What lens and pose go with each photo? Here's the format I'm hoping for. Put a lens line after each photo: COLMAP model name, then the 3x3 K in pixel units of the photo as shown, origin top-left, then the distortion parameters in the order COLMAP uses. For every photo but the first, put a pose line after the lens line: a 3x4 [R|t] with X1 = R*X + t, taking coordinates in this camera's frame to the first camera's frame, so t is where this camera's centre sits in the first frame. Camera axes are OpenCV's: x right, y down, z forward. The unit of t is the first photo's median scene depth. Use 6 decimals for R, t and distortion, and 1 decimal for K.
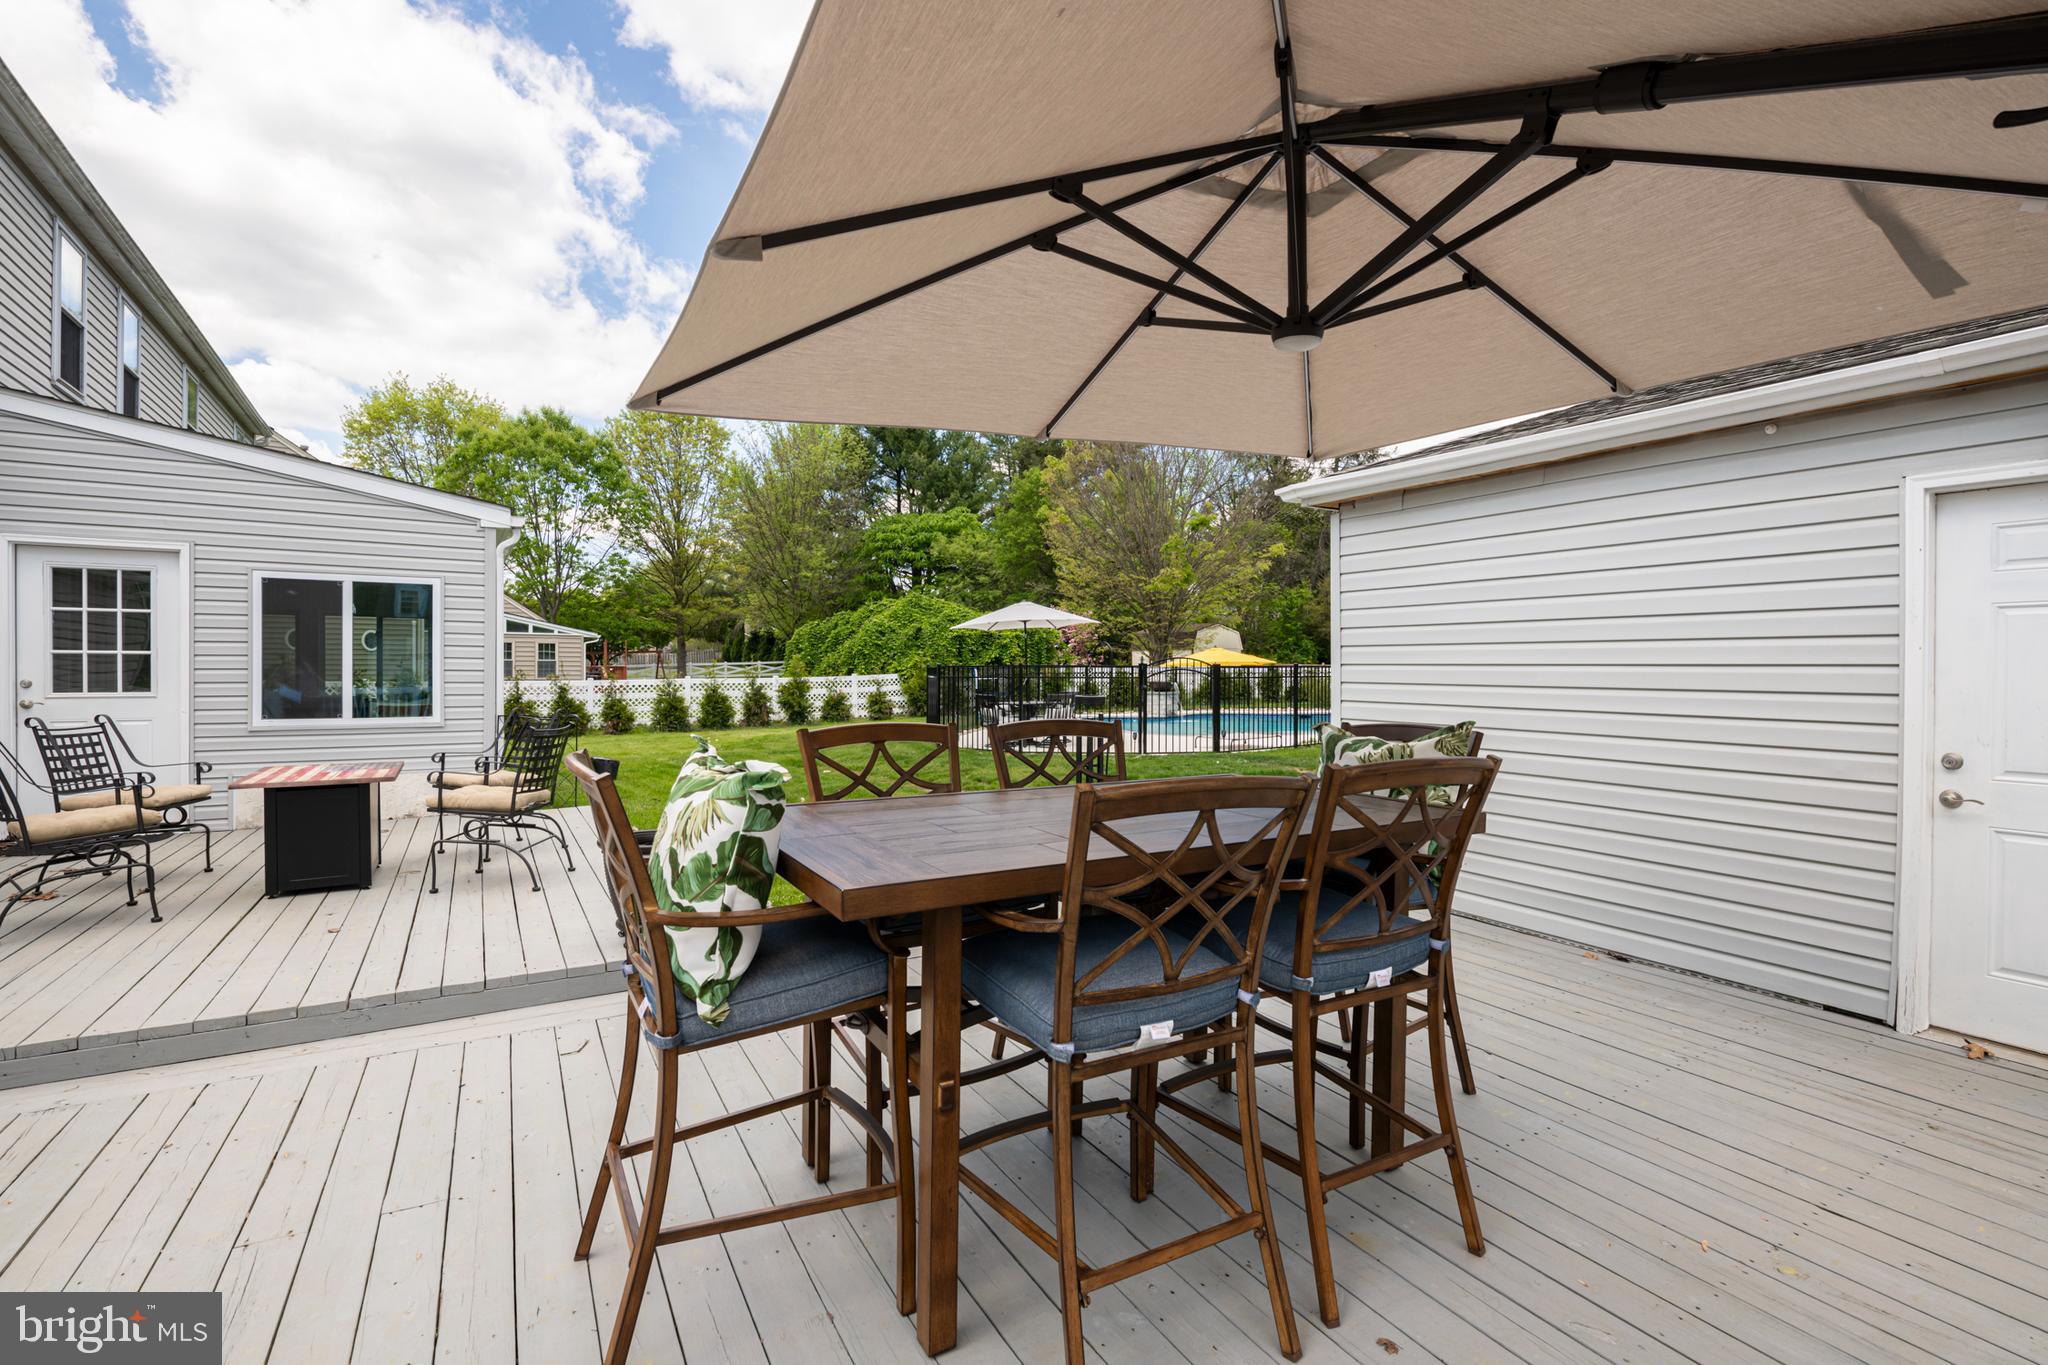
lens RADIAL K [[904.3, 0, 979.6], [0, 904.3, 672.4], [0, 0, 1]] dist [-0.007109, 0.000887]
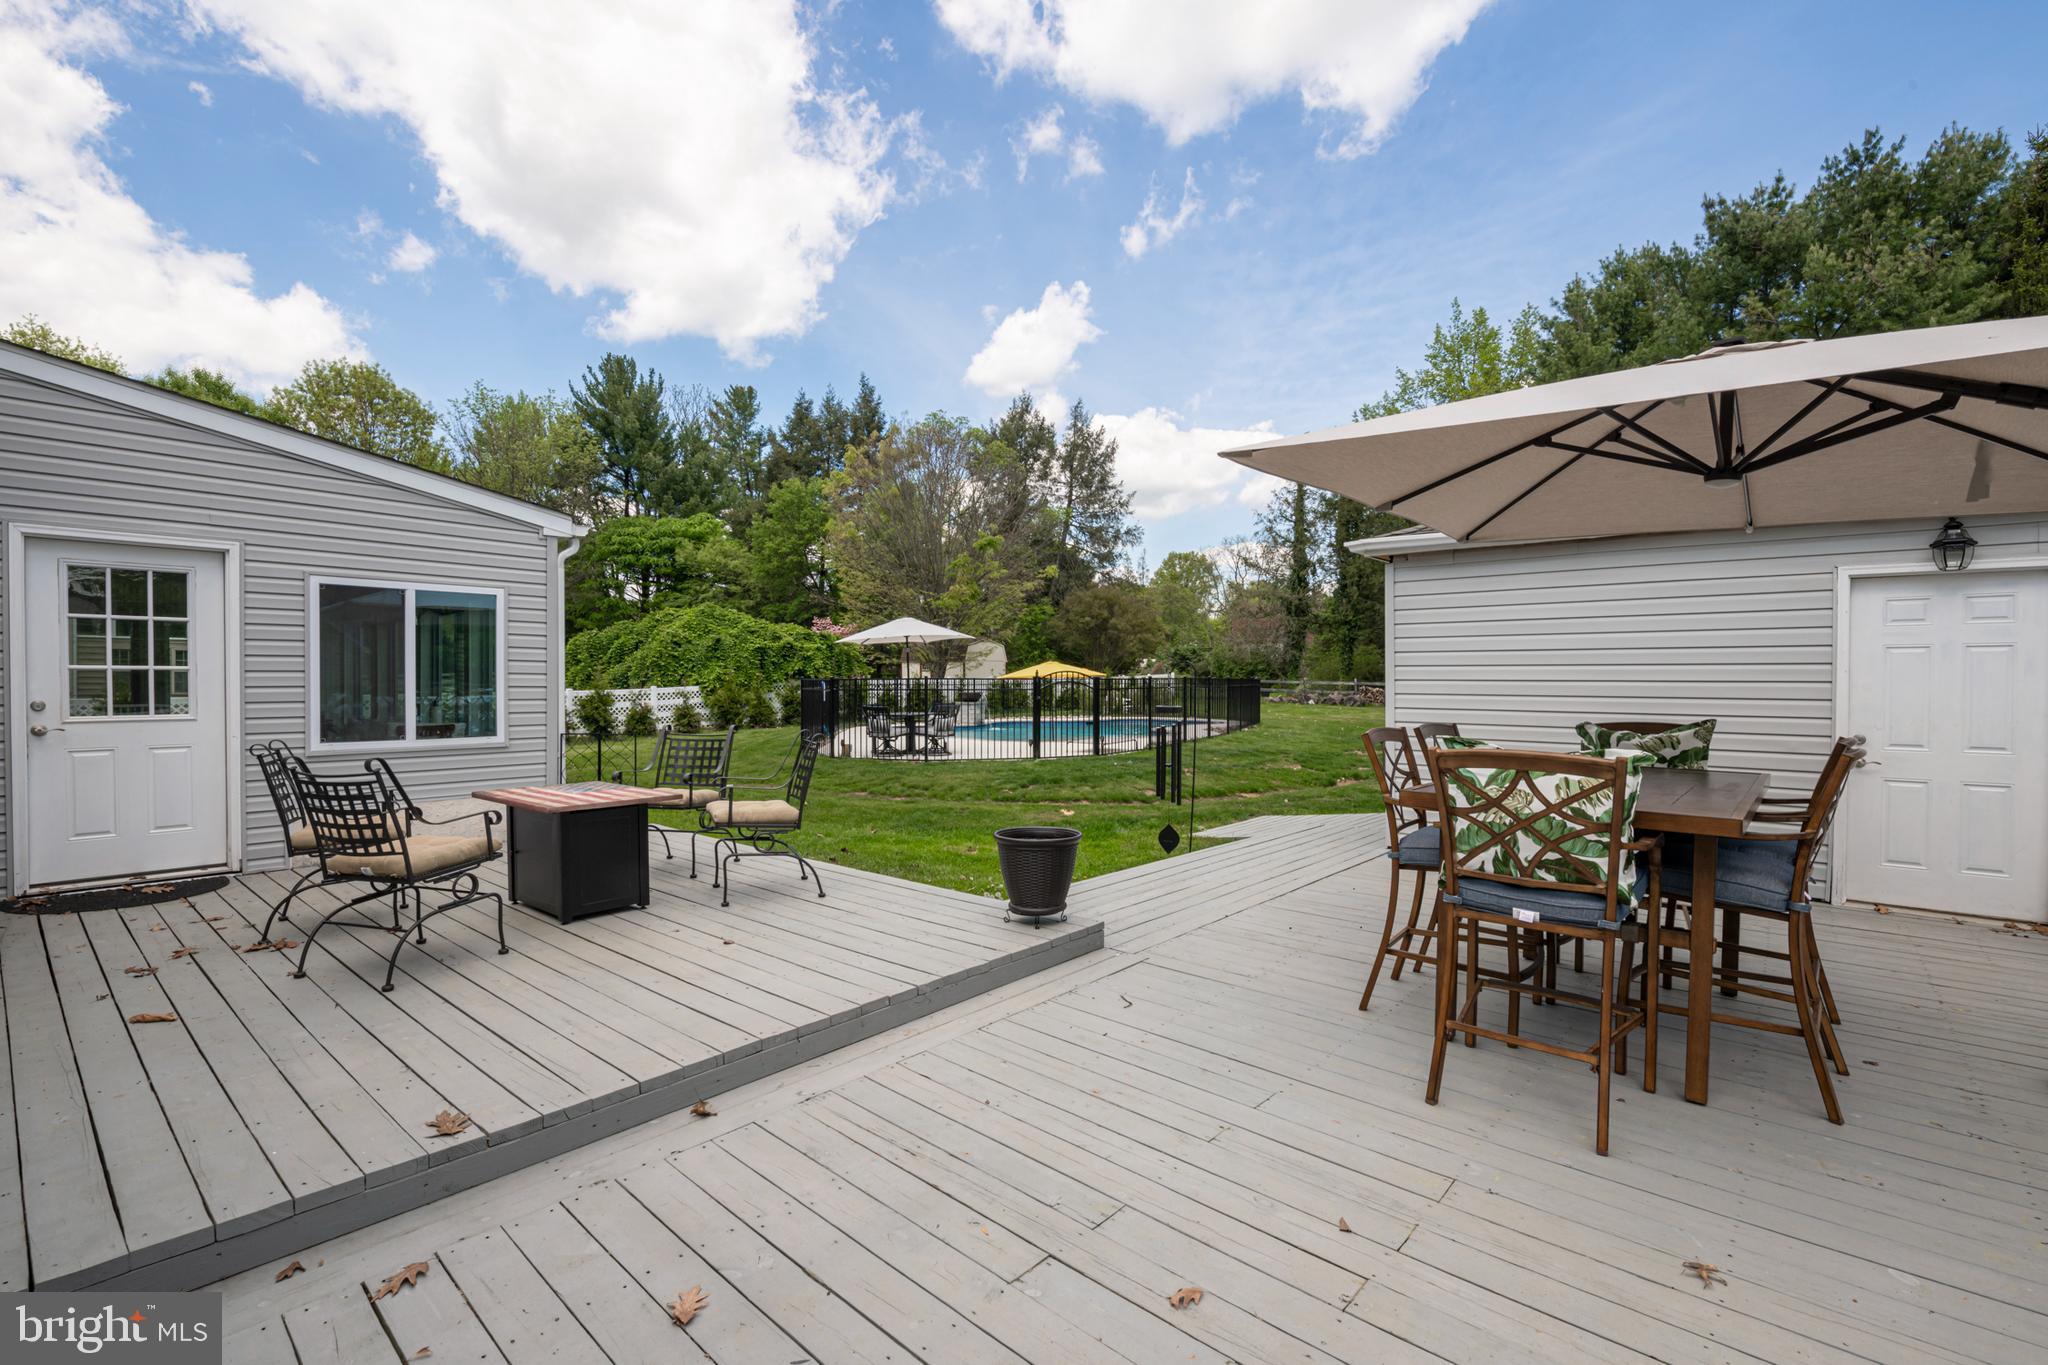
lens RADIAL K [[904.3, 0, 957.6], [0, 904.3, 673.8], [0, 0, 1]] dist [-0.007109, 0.000887]
pose [[0.954796, 0.000090, 0.297262, -0.142457], [0.002884, 0.999950, -0.009566, -0.001774], [-0.297248, 0.009990, 0.954748, -0.012129]]
